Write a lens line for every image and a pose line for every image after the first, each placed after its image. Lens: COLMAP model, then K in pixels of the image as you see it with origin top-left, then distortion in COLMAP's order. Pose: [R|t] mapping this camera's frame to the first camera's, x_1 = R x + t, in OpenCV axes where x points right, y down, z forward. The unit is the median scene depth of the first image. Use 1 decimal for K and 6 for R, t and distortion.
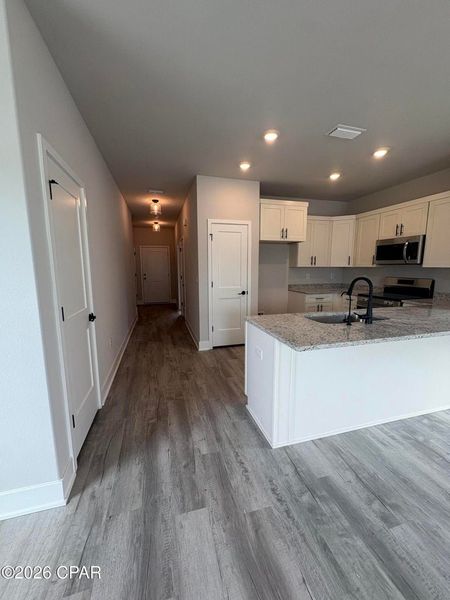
lens RADIAL K [[239.2, 0, 225.0], [0, 239.2, 299.5], [0, 0, 1]] dist [0.001890, 0.000007]
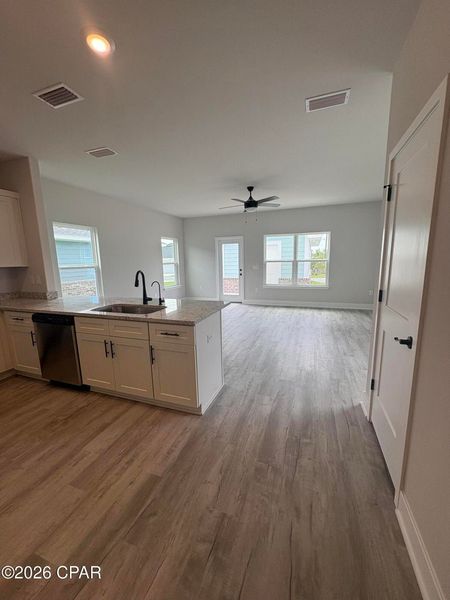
lens RADIAL K [[239.2, 0, 225.2], [0, 239.2, 302.2], [0, 0, 1]] dist [0.001890, 0.000007]
pose [[-0.810909, -0.082177, 0.579373, -0.509912], [0.104125, 0.954027, 0.281054, -0.225767], [-0.575833, 0.288237, -0.765072, 1.629869]]
